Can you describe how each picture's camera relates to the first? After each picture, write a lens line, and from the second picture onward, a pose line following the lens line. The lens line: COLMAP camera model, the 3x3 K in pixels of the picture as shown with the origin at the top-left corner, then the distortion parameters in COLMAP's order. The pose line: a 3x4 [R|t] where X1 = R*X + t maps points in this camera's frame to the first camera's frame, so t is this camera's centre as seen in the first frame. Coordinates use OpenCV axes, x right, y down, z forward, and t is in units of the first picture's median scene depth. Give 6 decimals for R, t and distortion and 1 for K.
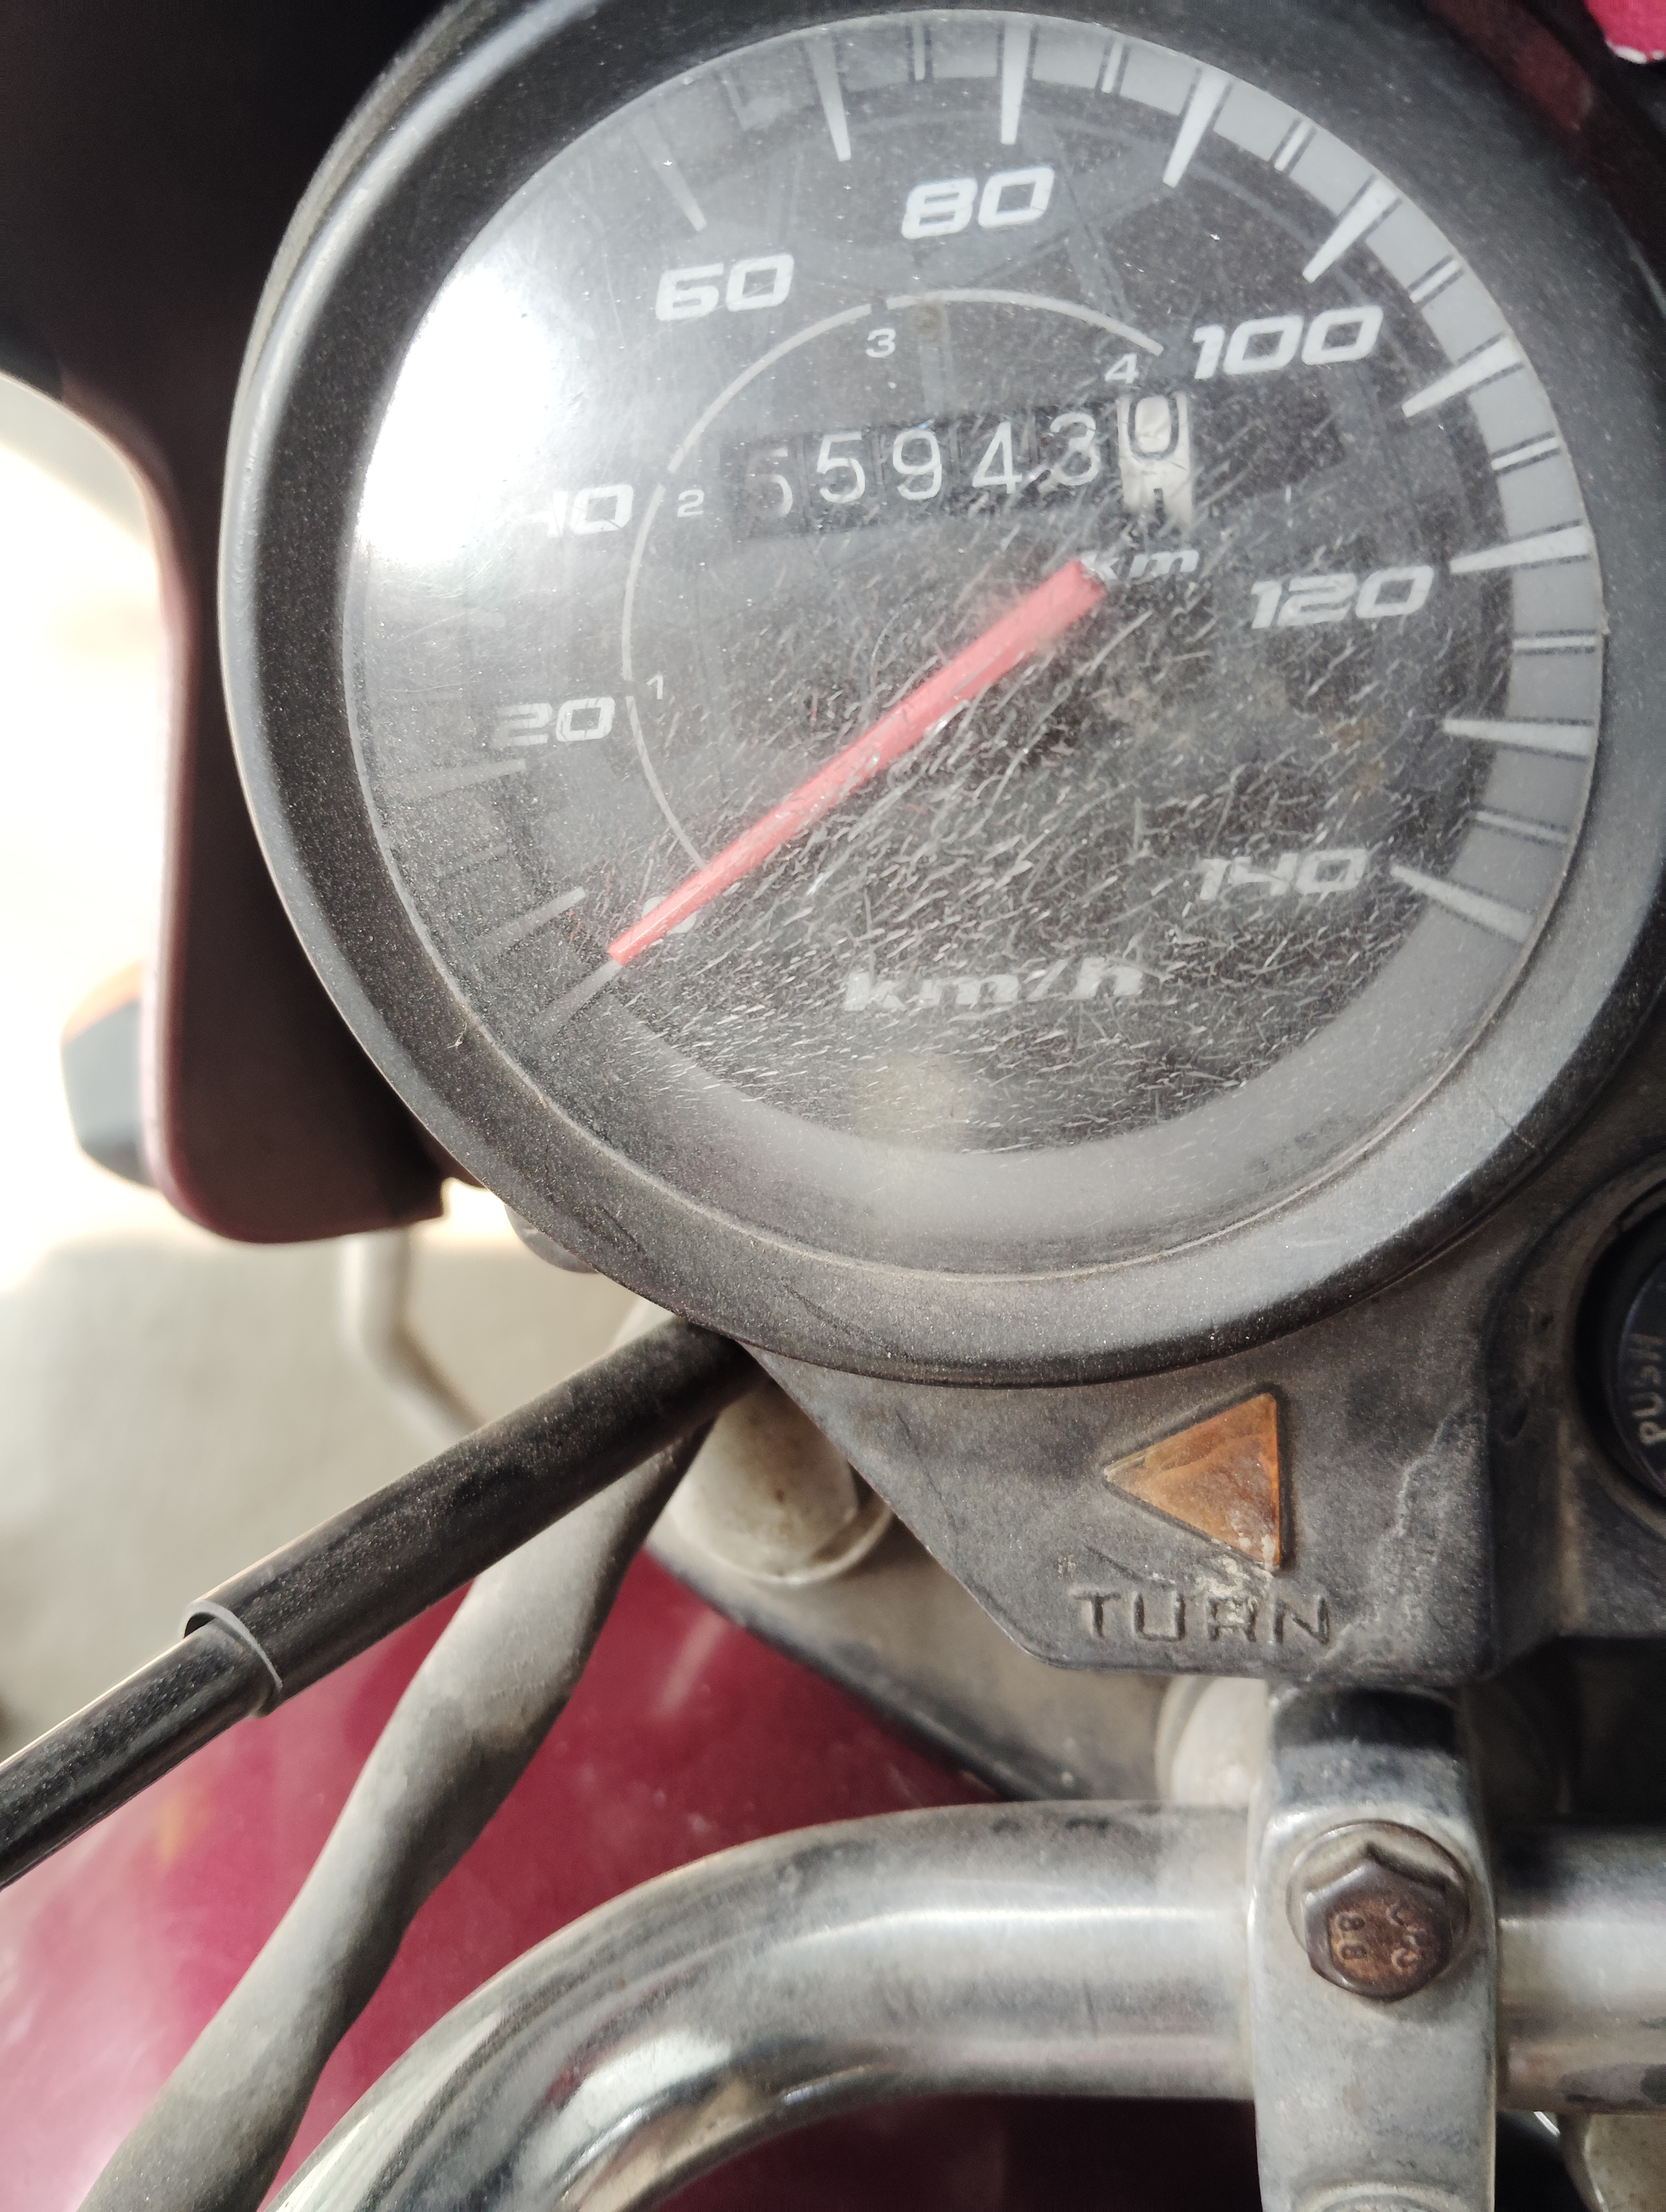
lens RADIAL K [[1930.1, 0, 834.2], [0, 1930.1, 1116.7], [0, 0, 1]] dist [0.068137, -0.210918]
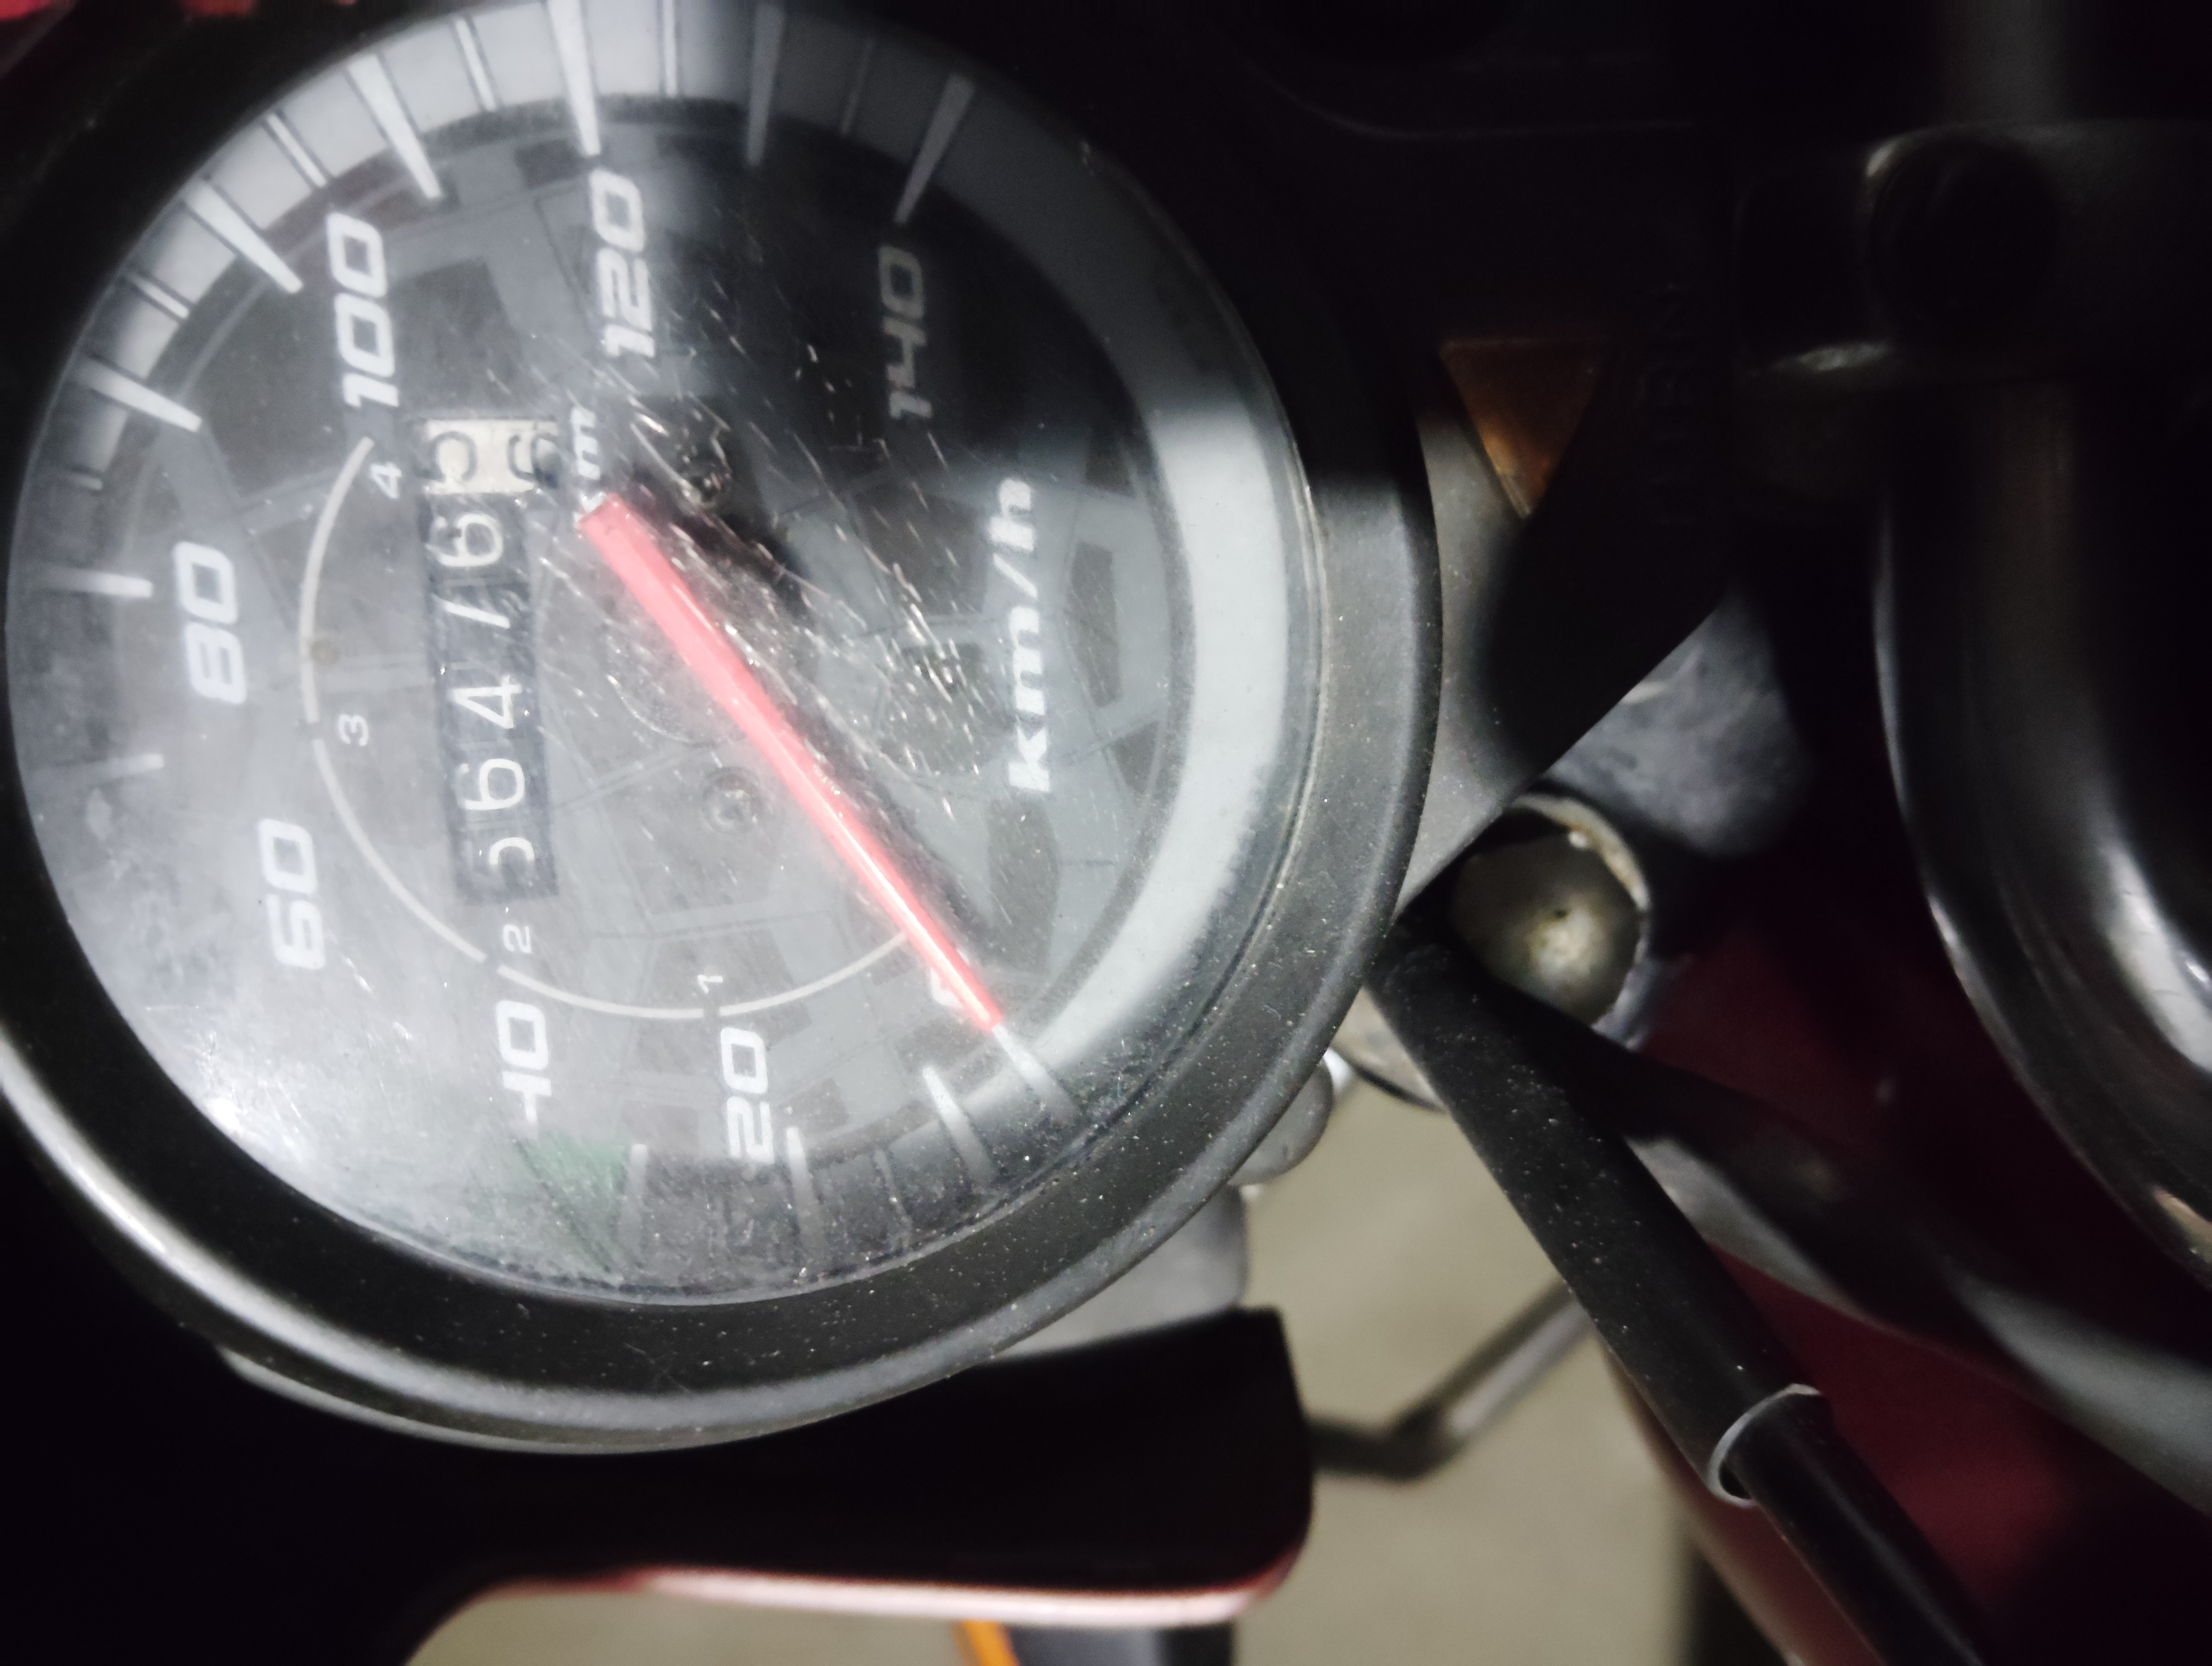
lens RADIAL K [[1930.1, 0, 1119.9], [0, 1930.1, 839.4], [0, 0, 1]] dist [0.068137, -0.210918]
pose [[-0.013404, -0.994617, 0.102747, -0.134077], [0.999491, -0.016304, -0.027437, 0.006545], [0.028964, 0.102327, 0.994329, 0.059808]]
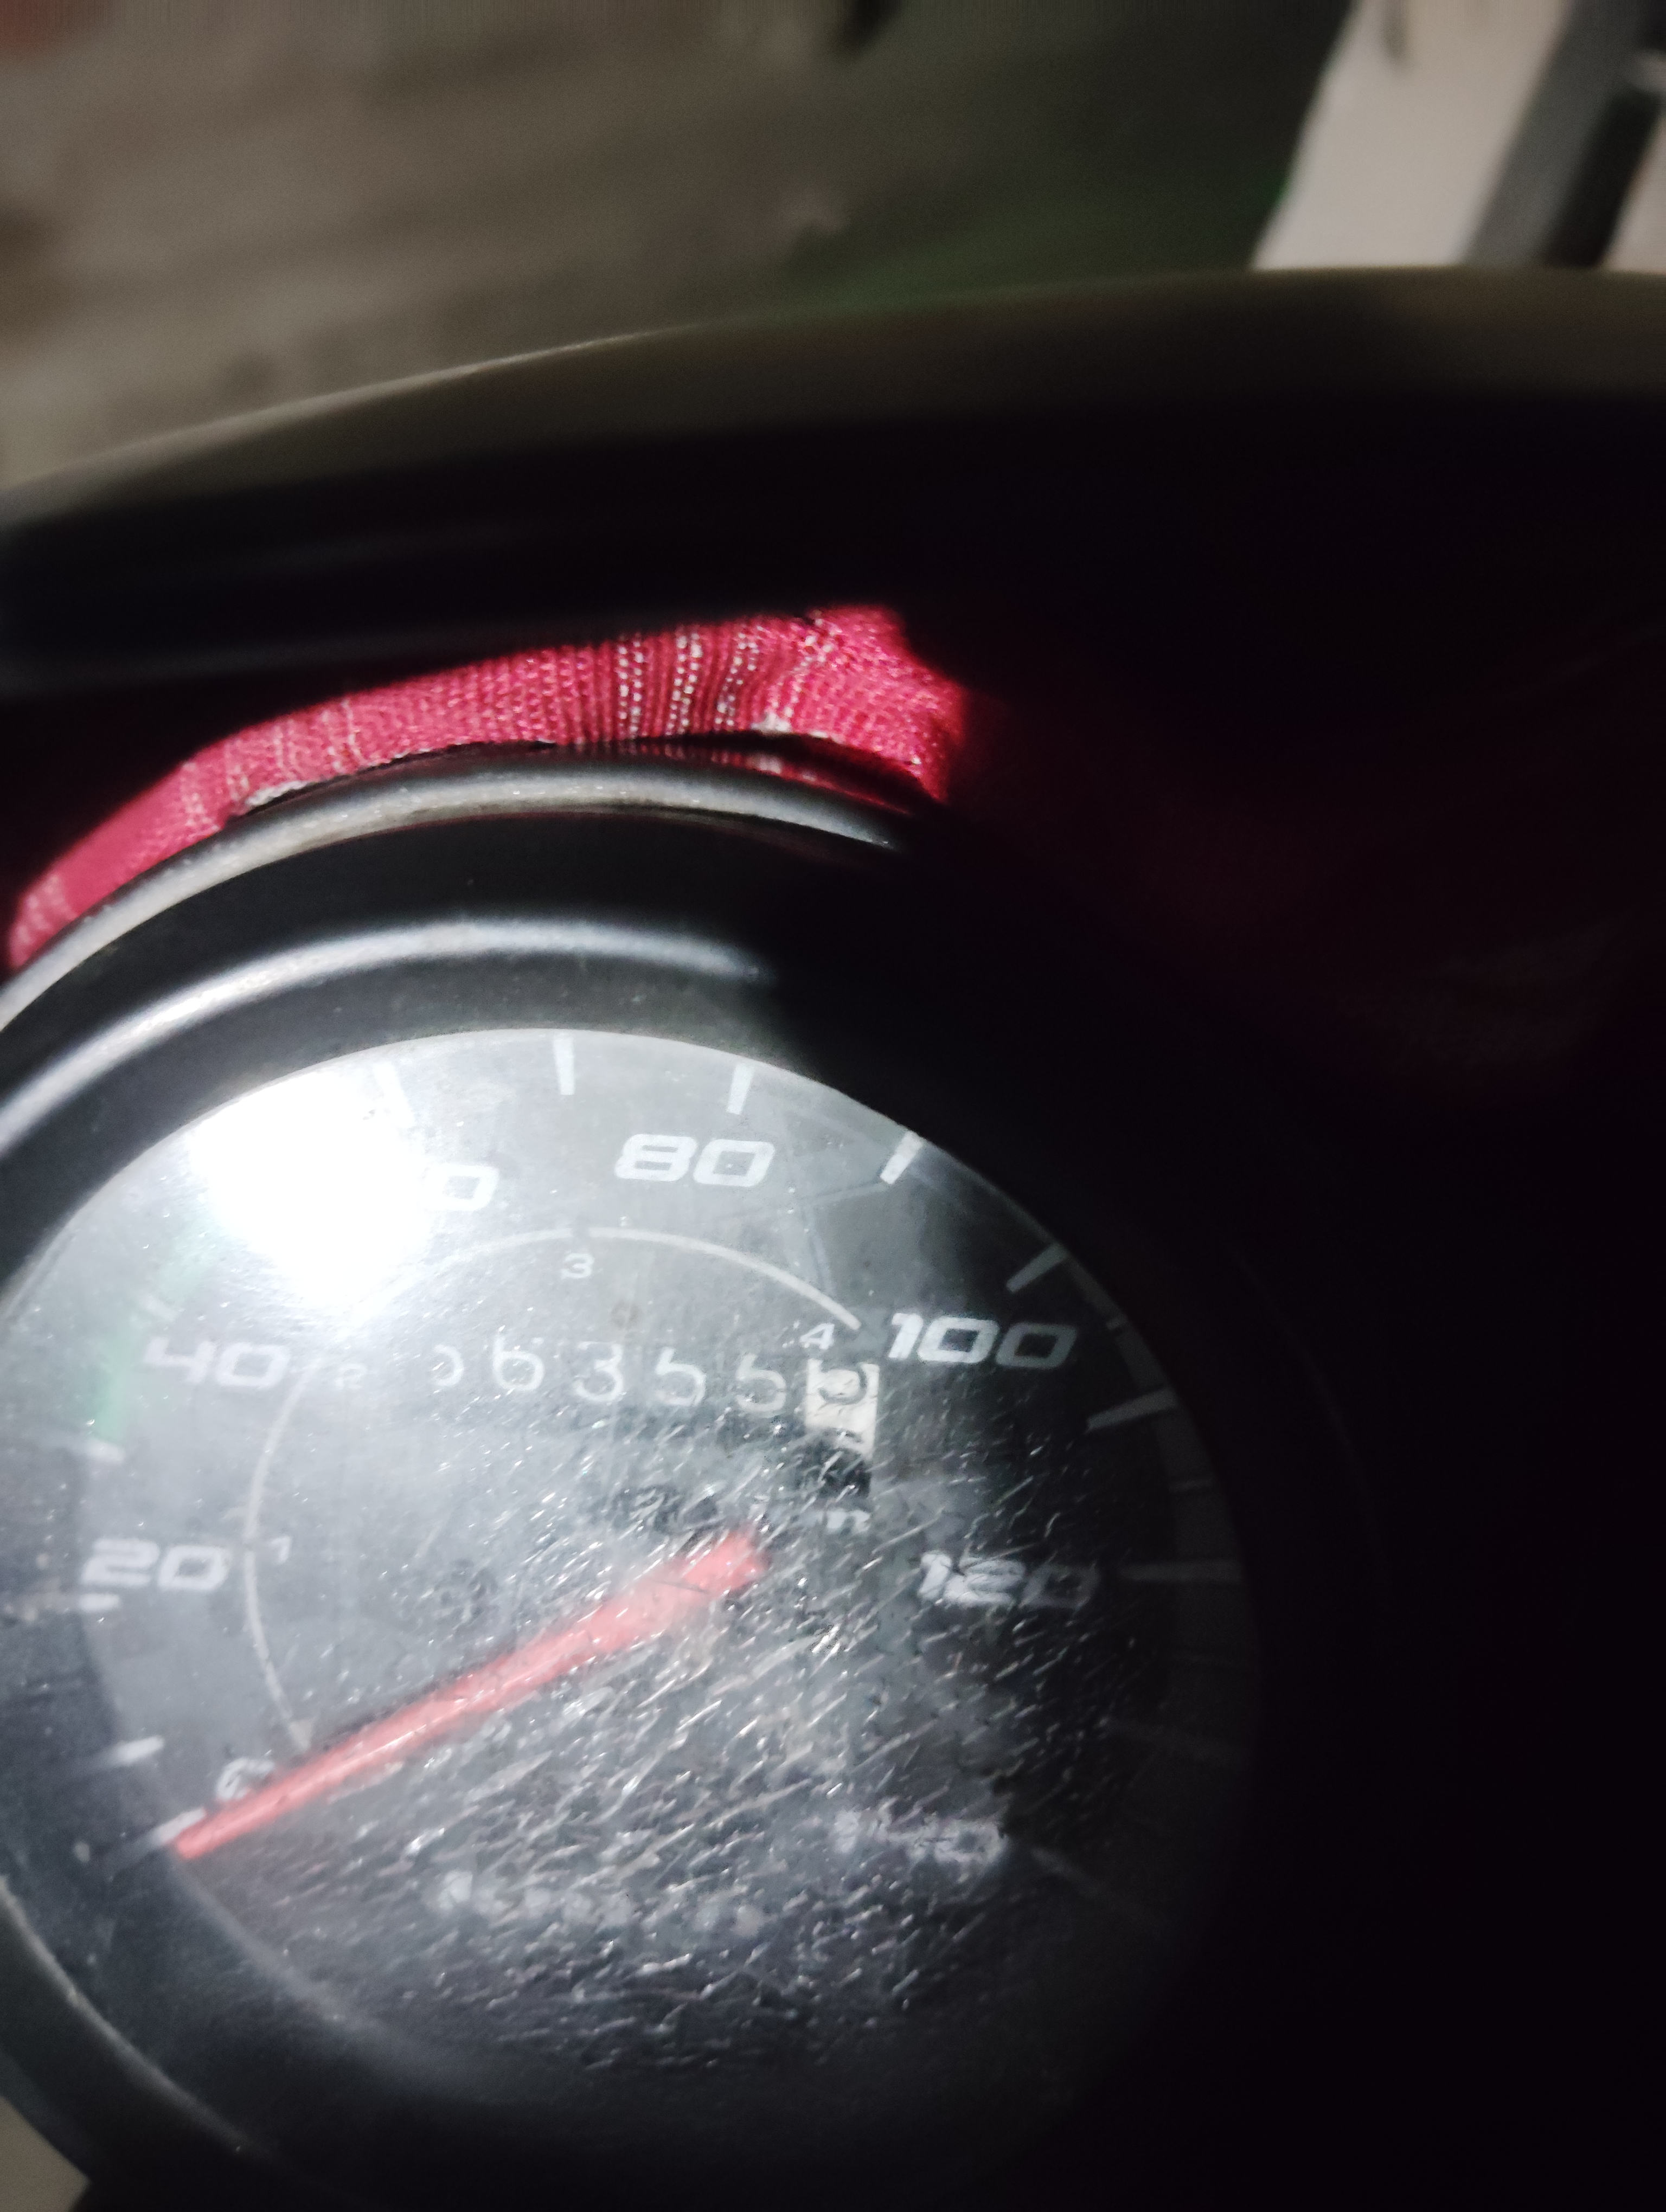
lens RADIAL K [[1930.1, 0, 839.2], [0, 1930.1, 1101.8], [0, 0, 1]] dist [0.068137, -0.210918]
pose [[0.973332, 0.150205, 0.173386, -0.028133], [-0.116814, 0.975022, -0.188910, -0.312631], [-0.197430, 0.163618, 0.966566, 0.032820]]
